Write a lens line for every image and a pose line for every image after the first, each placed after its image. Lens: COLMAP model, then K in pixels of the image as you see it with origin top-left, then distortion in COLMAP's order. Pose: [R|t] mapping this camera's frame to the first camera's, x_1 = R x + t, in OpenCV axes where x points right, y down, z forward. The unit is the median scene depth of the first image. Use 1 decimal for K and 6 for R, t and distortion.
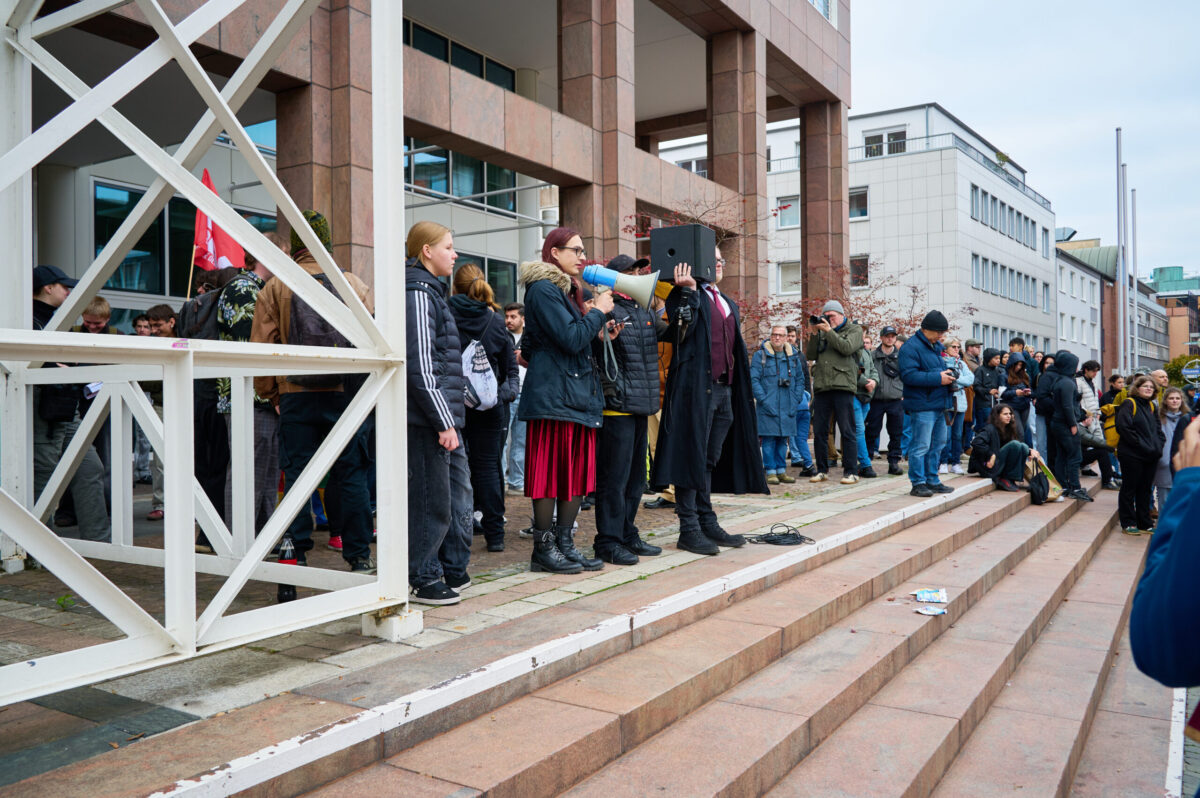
lens RADIAL K [[956.5, 0, 600.0], [0, 956.5, 399.0], [0, 0, 1]] dist [0.007434, -0.003790]
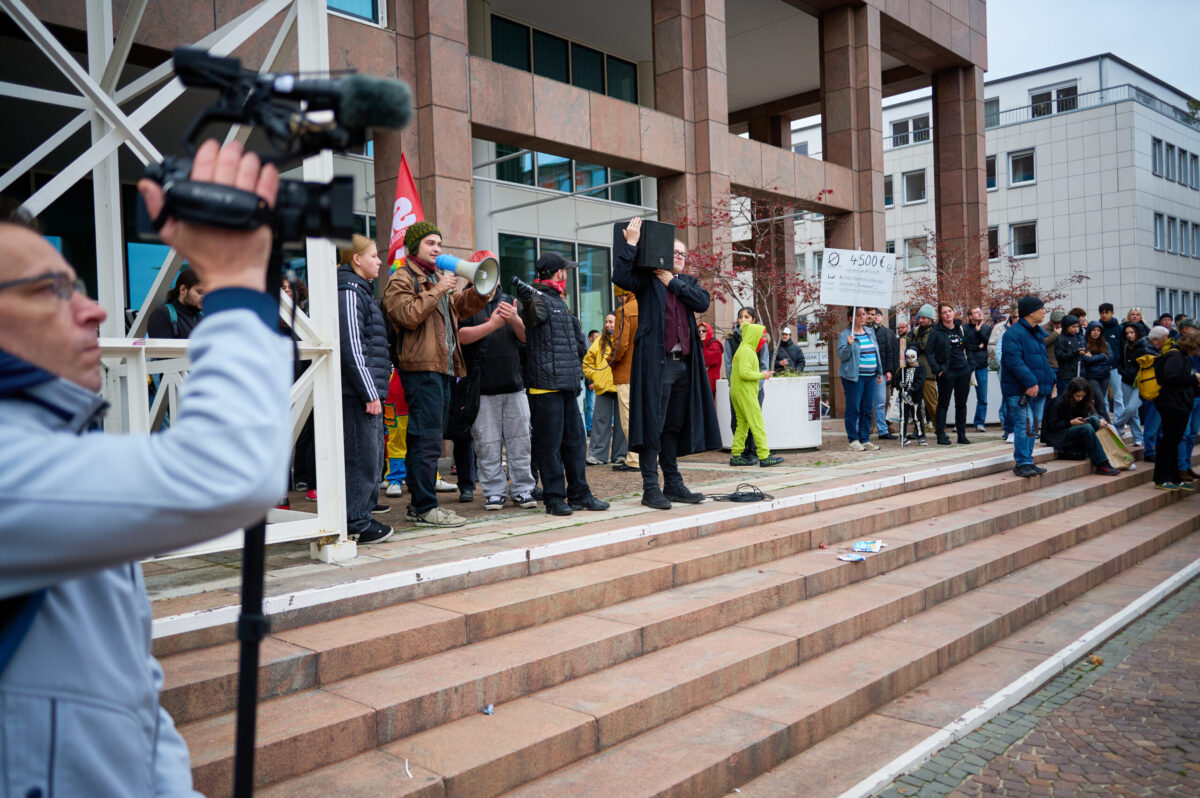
lens RADIAL K [[966.4, 0, 600.0], [0, 966.4, 399.0], [0, 0, 1]] dist [0.005677, 0.001540]
pose [[0.981260, -0.024744, -0.191092, 0.095102], [0.027233, 0.999575, 0.010412, 0.006408], [0.190754, -0.015421, 0.981517, -0.050677]]
